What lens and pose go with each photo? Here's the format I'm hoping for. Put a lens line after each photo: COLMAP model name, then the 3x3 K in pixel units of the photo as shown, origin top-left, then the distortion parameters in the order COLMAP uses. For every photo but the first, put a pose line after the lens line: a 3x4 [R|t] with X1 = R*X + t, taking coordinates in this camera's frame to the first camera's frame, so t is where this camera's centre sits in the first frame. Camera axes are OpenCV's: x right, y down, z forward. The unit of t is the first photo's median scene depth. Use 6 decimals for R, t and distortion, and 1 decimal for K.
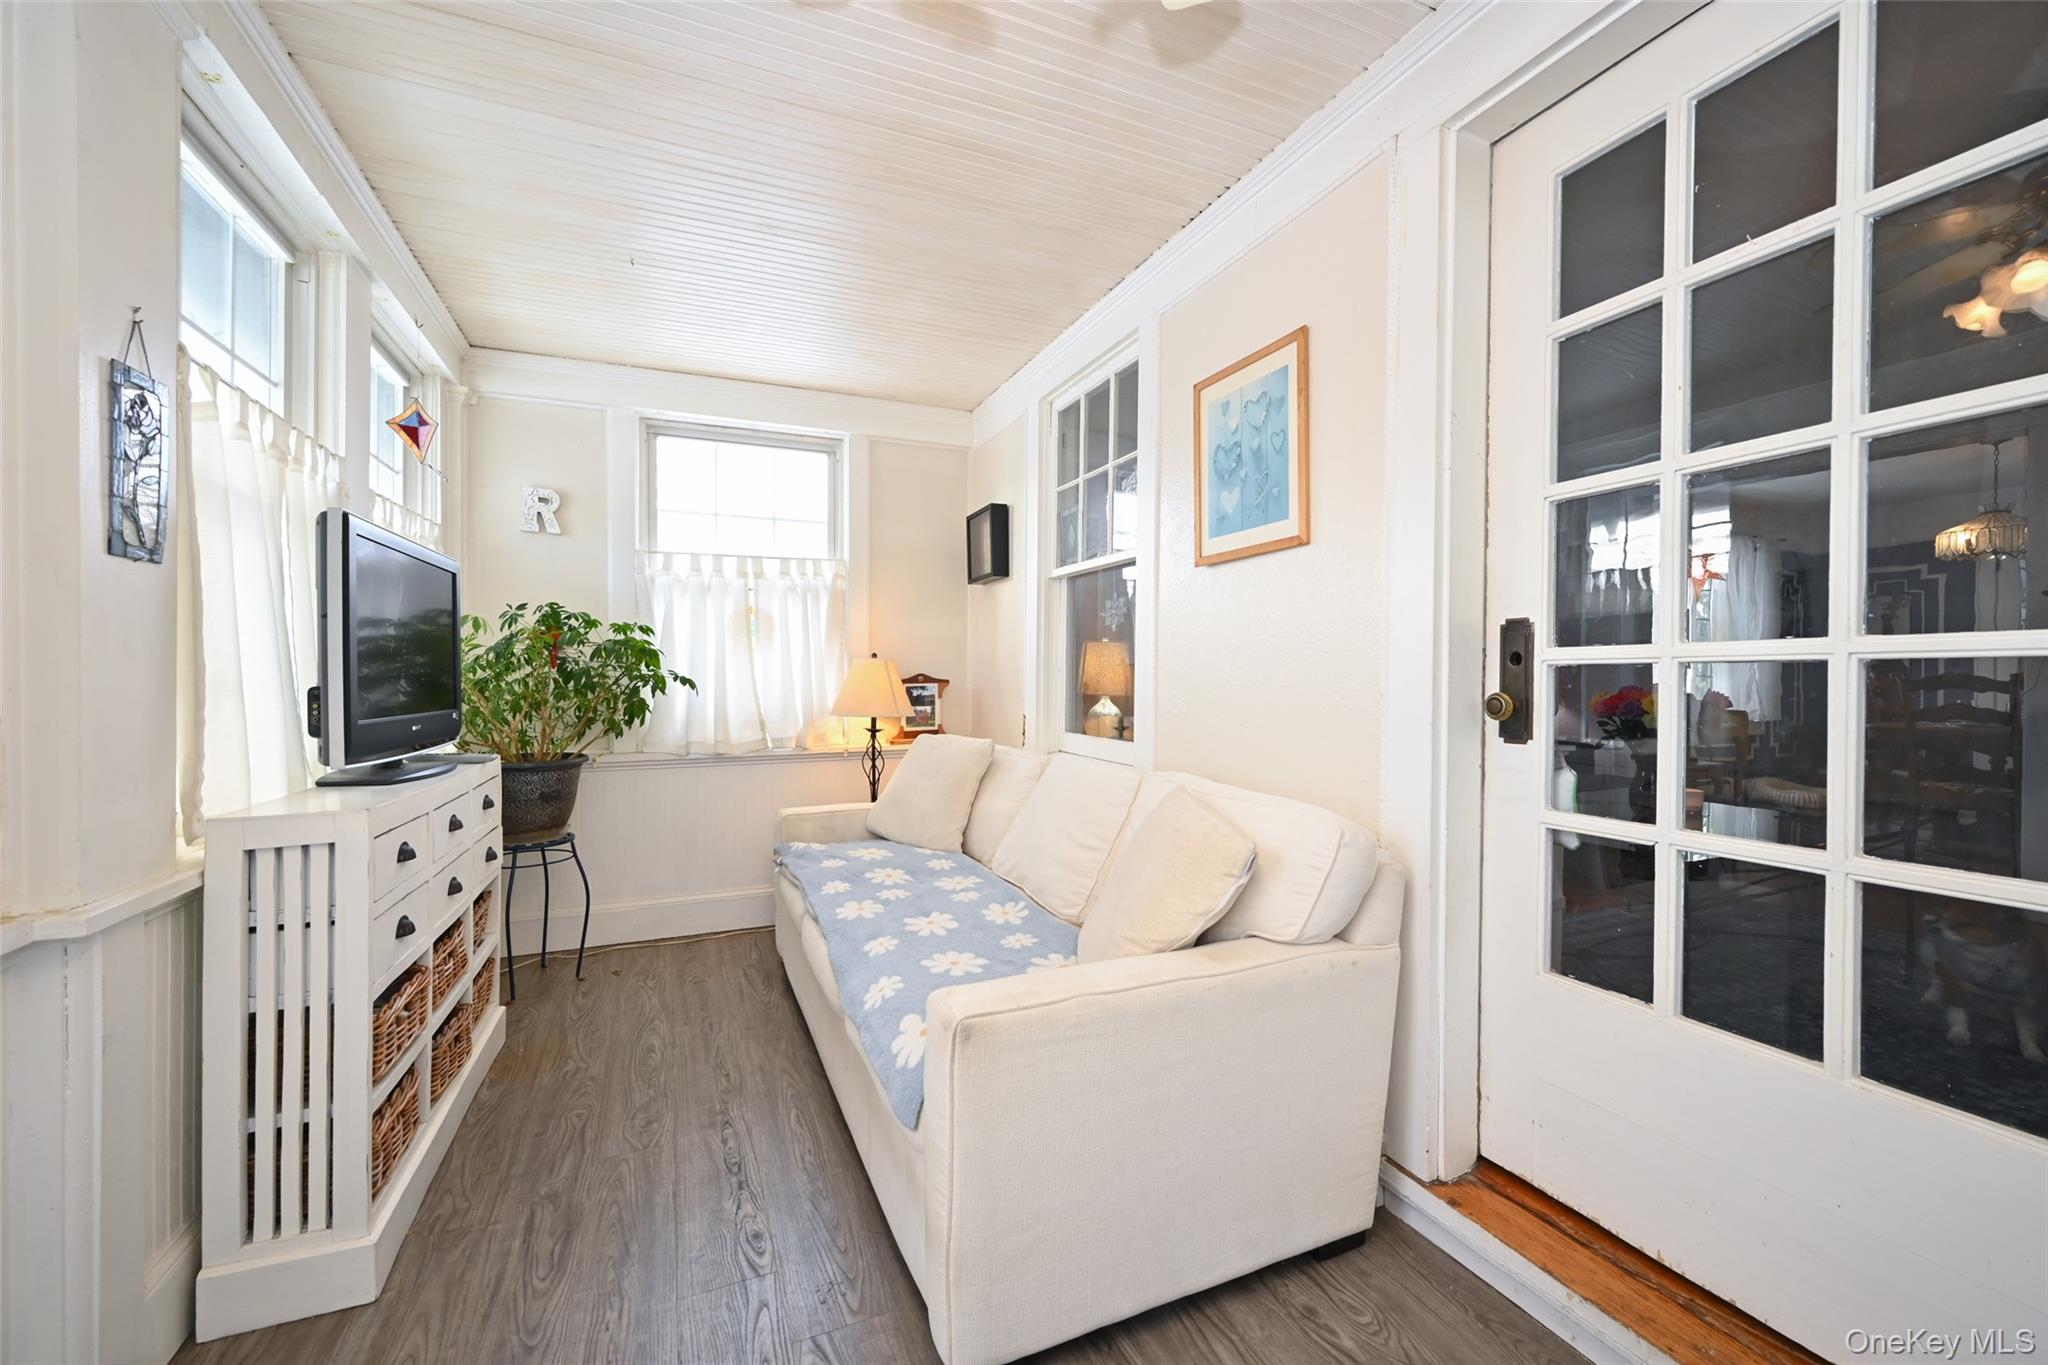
lens RADIAL K [[803.9, 0, 1019.9], [0, 803.9, 684.0], [0, 0, 1]] dist [0.001273, 0.000010]
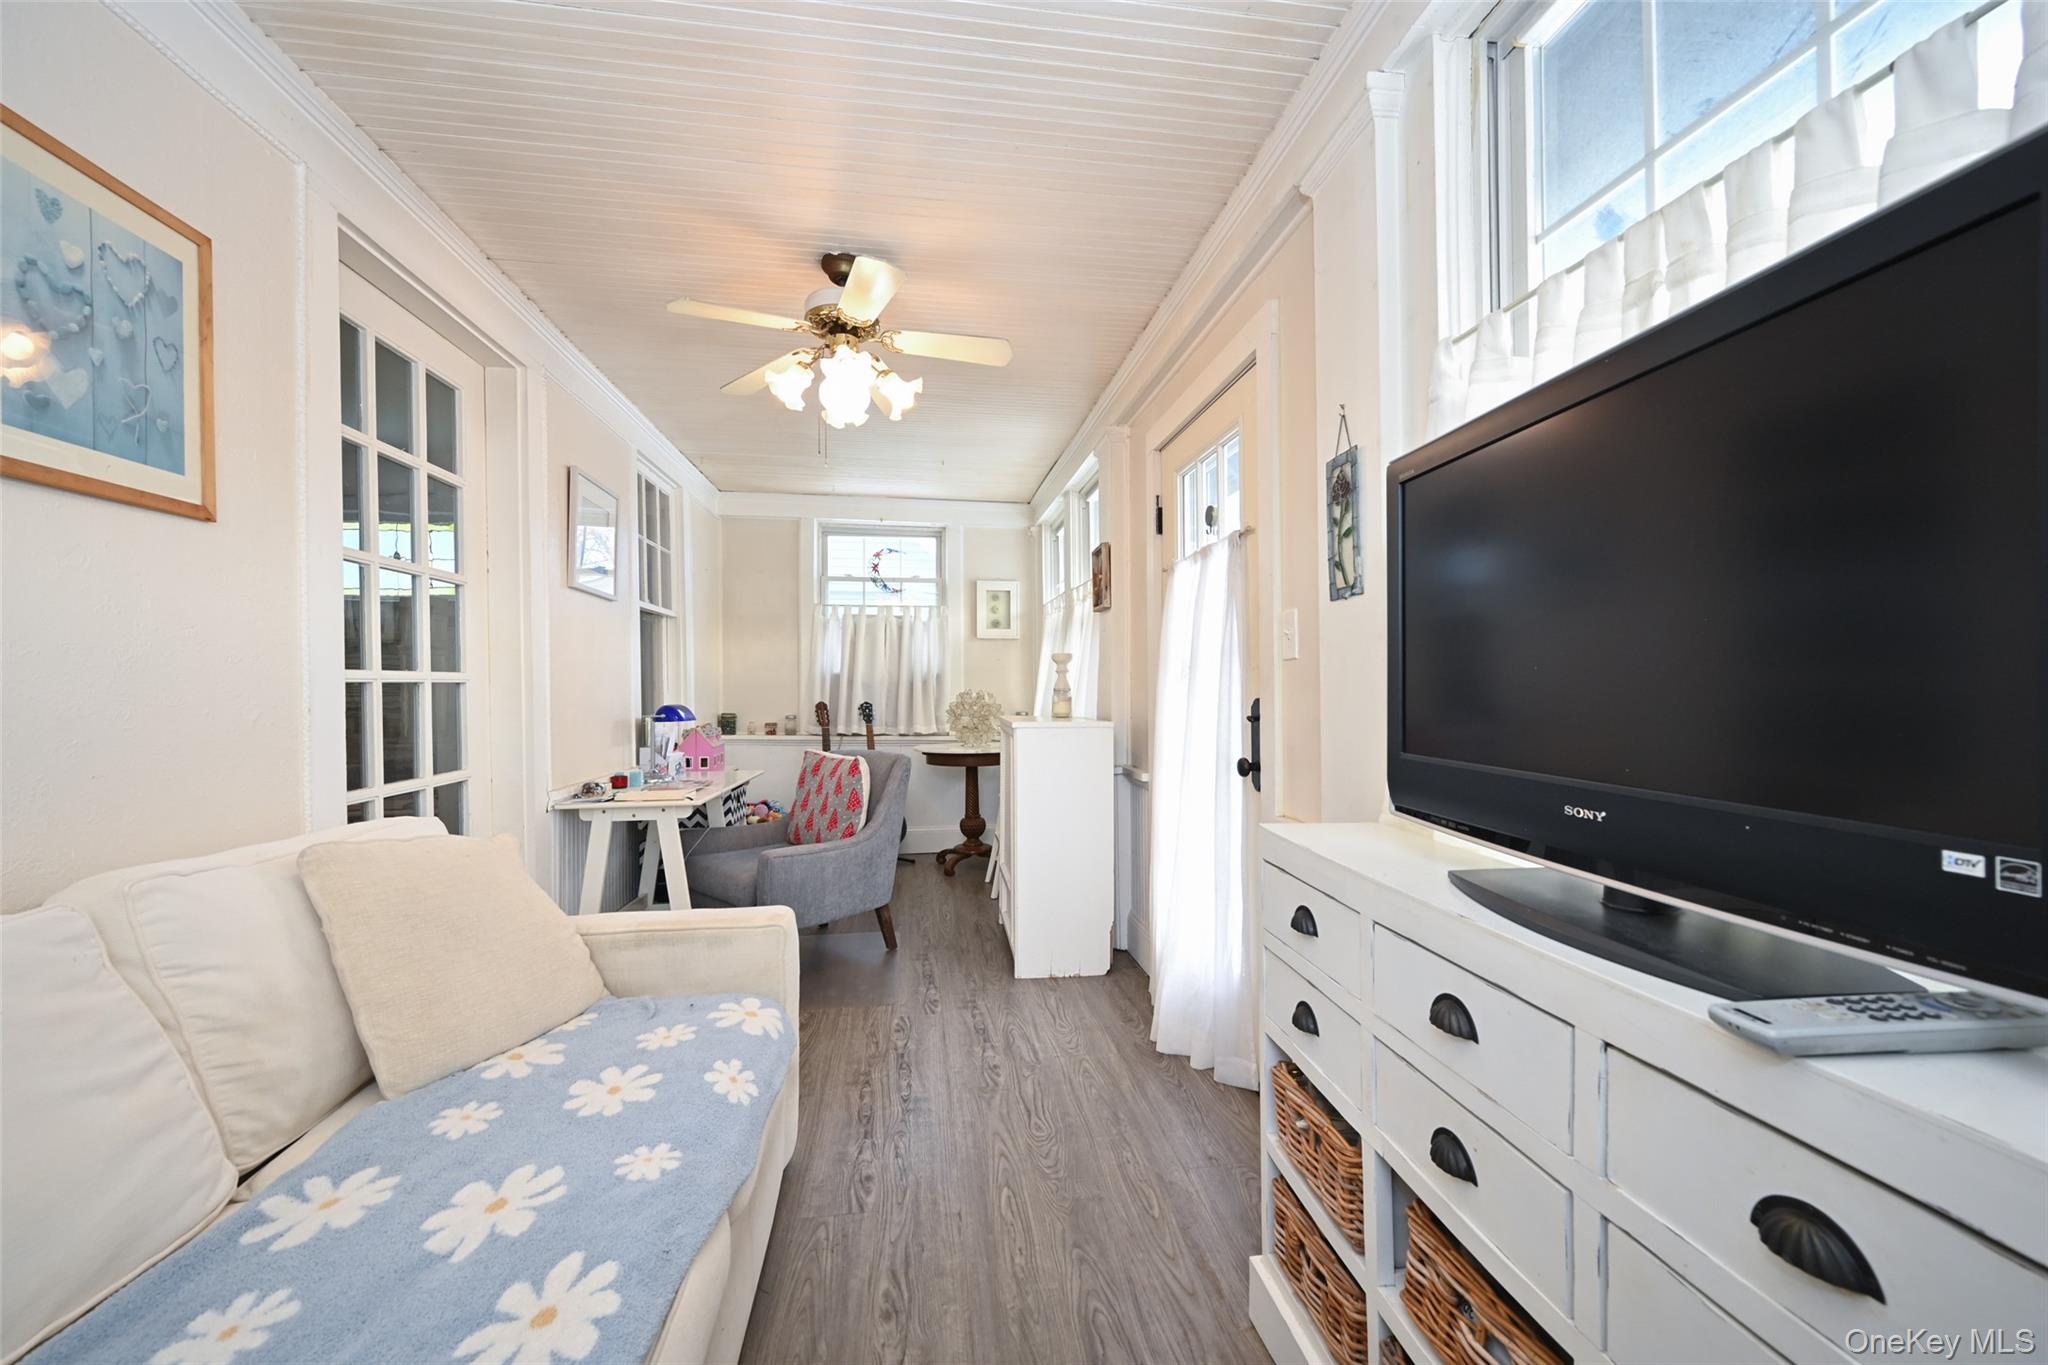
lens RADIAL K [[803.9, 0, 1024.9], [0, 803.9, 685.3], [0, 0, 1]] dist [0.001273, 0.000010]
pose [[-0.961868, 0.003948, 0.273486, -0.592418], [0.006079, 0.999957, 0.006943, -0.016258], [-0.273447, 0.008340, -0.961851, 1.486861]]
